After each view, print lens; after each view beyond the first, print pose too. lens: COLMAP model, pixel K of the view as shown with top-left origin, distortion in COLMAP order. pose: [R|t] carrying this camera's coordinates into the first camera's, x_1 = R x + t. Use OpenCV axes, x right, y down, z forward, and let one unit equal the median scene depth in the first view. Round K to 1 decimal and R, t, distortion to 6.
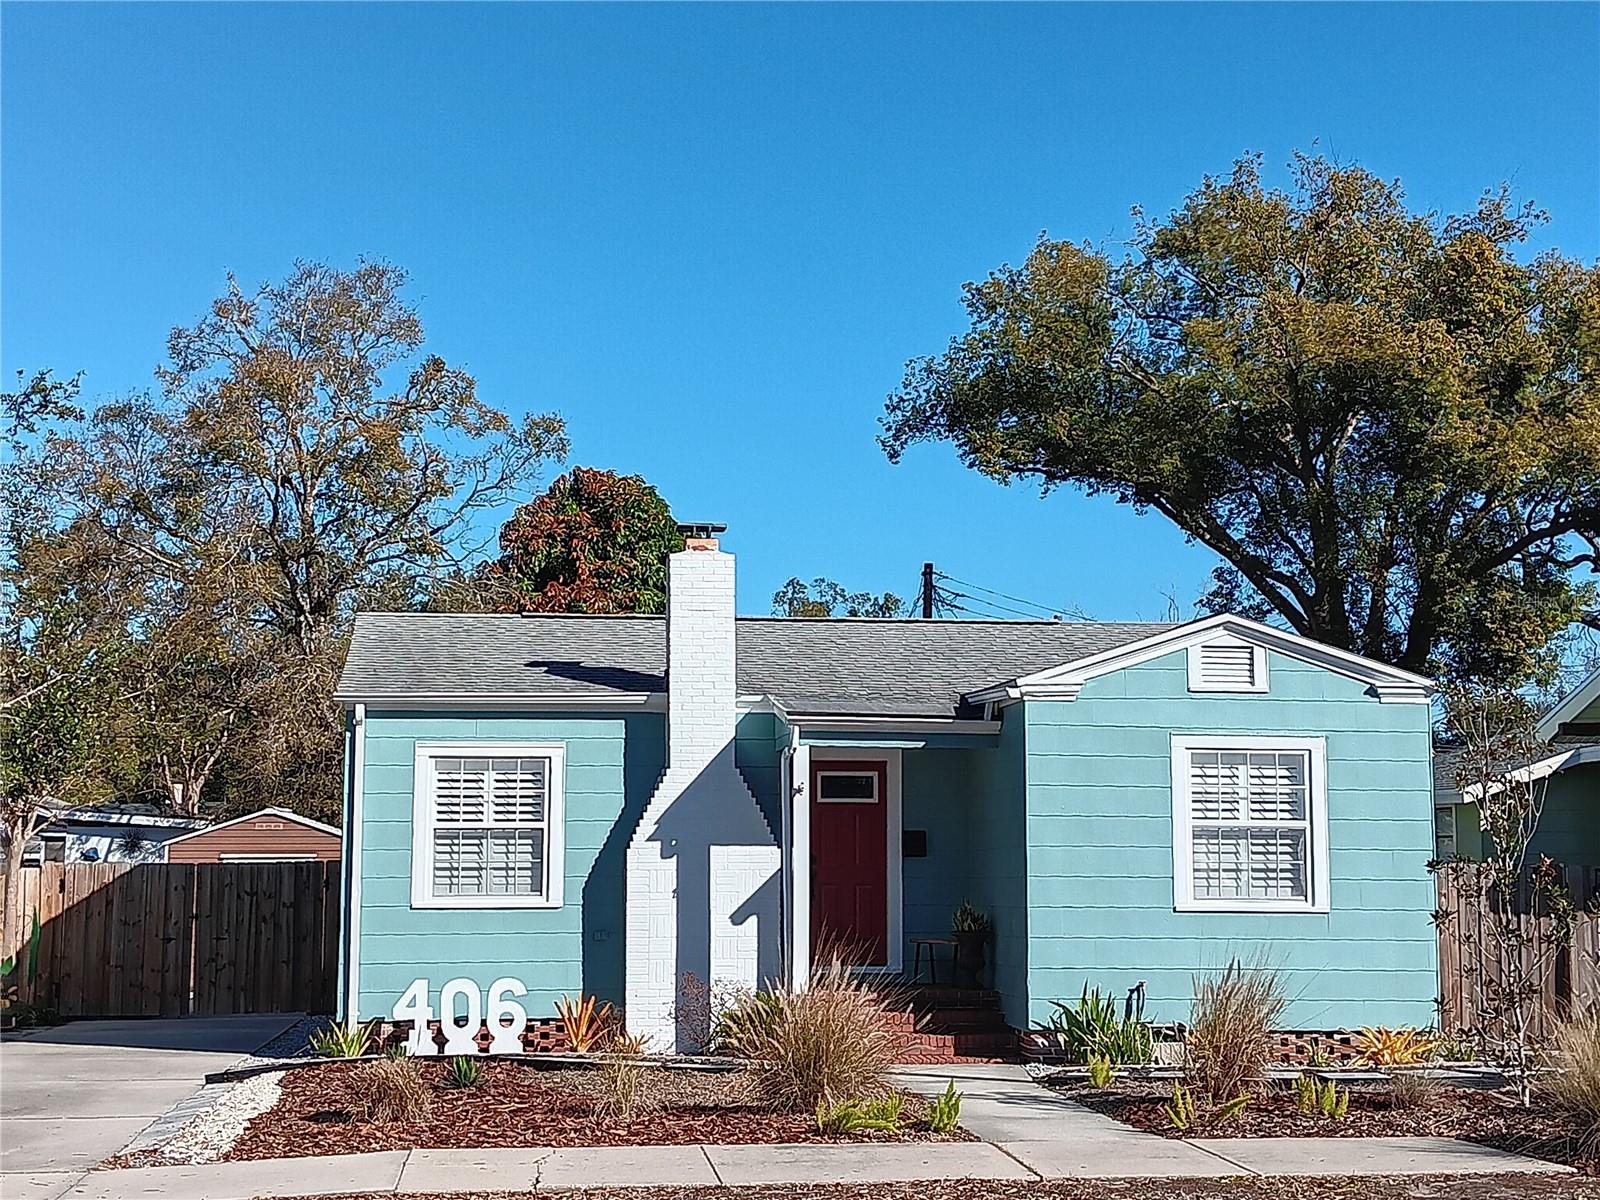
lens RADIAL K [[2498.5, 0, 800.0], [0, 2498.5, 600.0], [0, 0, 1]] dist [0.137661, -0.128480]
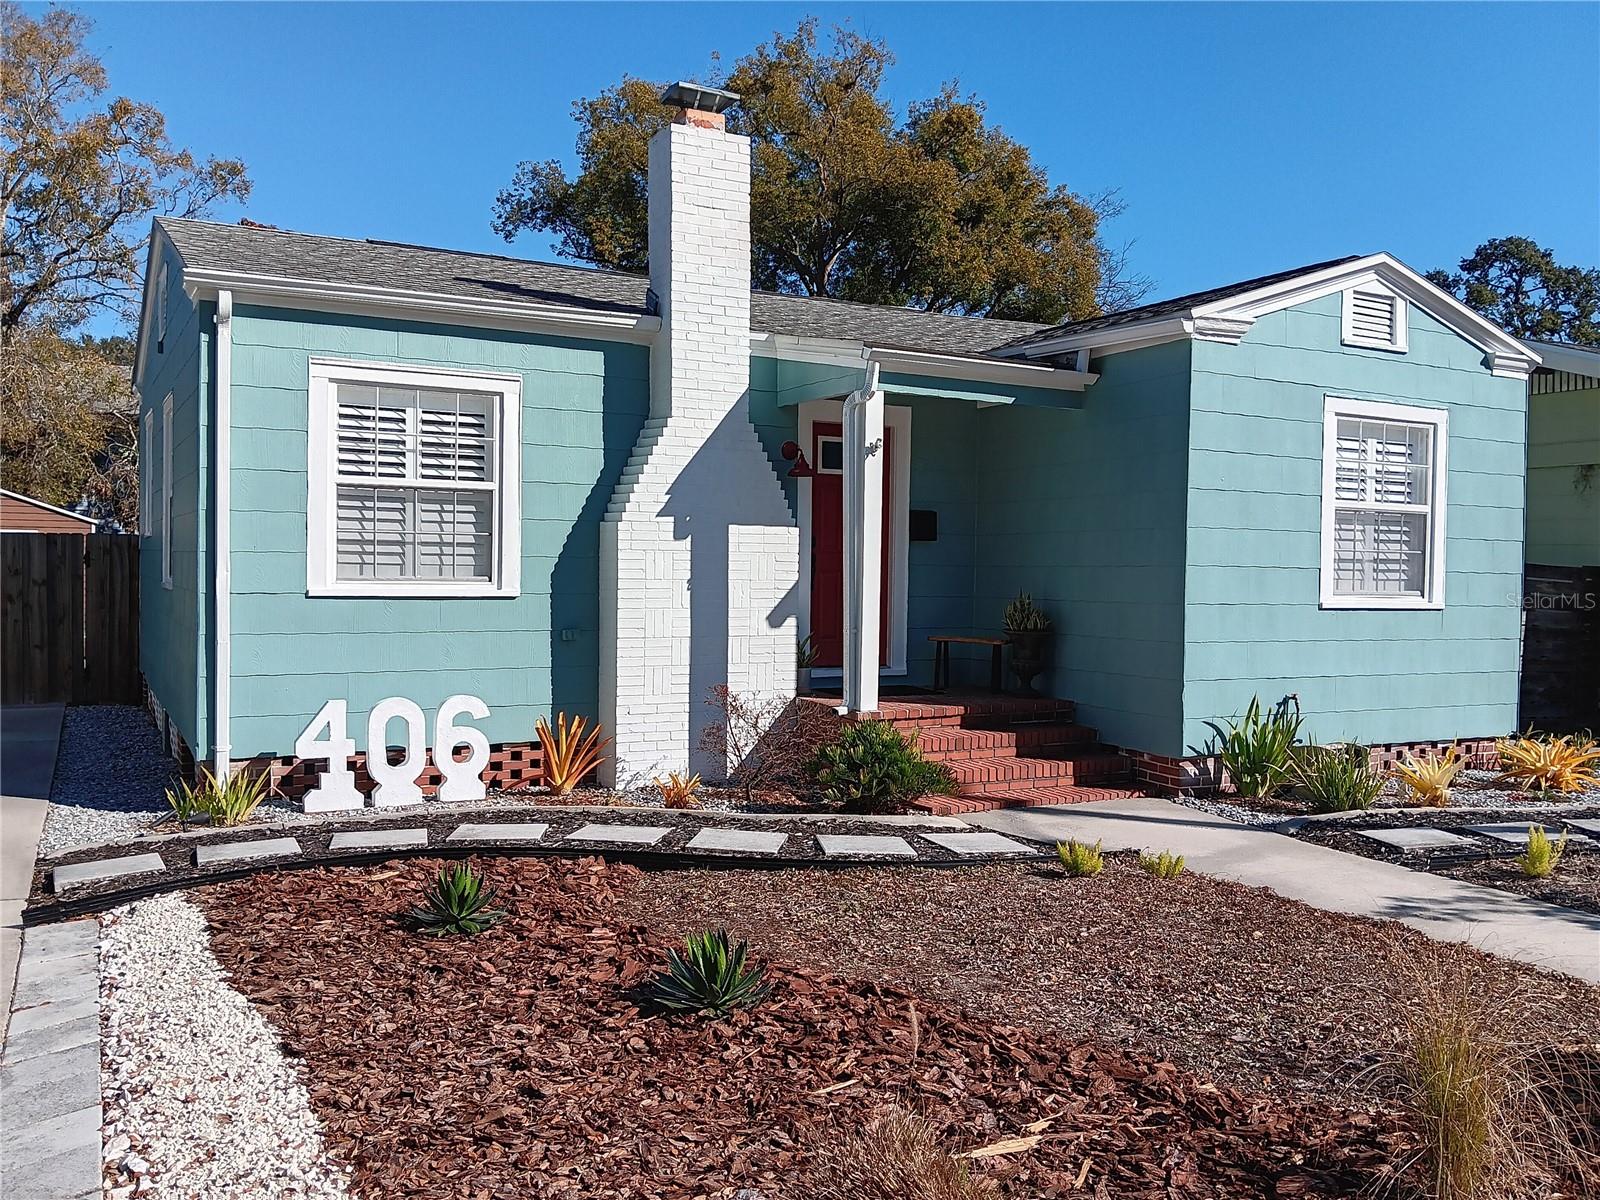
lens RADIAL K [[1362.2, 0, 800.0], [0, 1362.2, 600.0], [0, 0, 1]] dist [0.070525, -0.138158]
pose [[0.934750, 0.005180, 0.355269, -0.161637], [-0.053513, 0.990540, 0.126356, 0.067980], [-0.351254, -0.137123, 0.926185, 0.596778]]
